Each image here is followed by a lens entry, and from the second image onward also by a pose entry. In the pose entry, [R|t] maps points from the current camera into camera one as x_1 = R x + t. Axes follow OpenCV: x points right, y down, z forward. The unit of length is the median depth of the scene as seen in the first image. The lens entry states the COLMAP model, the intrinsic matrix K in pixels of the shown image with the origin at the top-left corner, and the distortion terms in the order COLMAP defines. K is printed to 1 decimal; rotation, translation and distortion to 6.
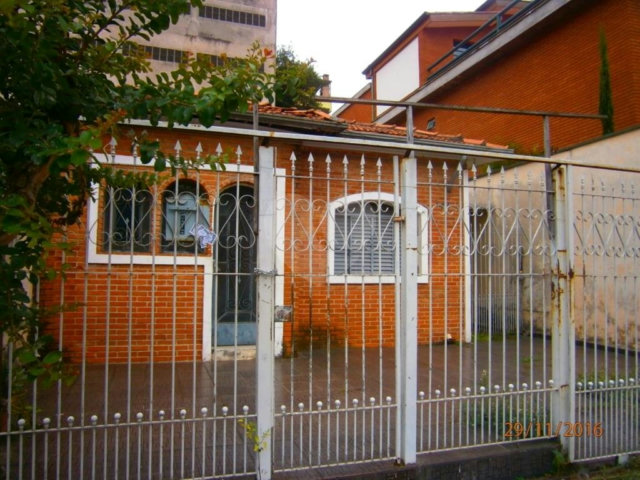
lens RADIAL K [[499.2, 0, 319.6], [0, 499.2, 241.6], [0, 0, 1]] dist [-0.055532, -0.003818]
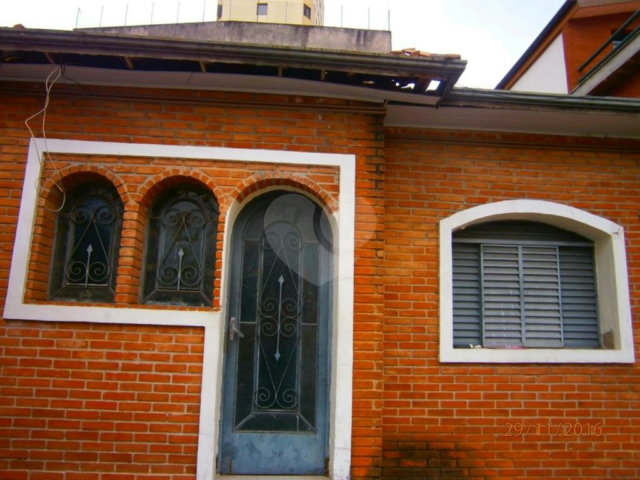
lens RADIAL K [[499.2, 0, 321.2], [0, 499.2, 239.7], [0, 0, 1]] dist [-0.055532, -0.003818]
pose [[0.967267, -0.031188, -0.251835, 0.031044], [-0.000469, 0.992197, -0.124678, 0.018116], [0.253759, 0.120715, 0.959705, 0.435730]]
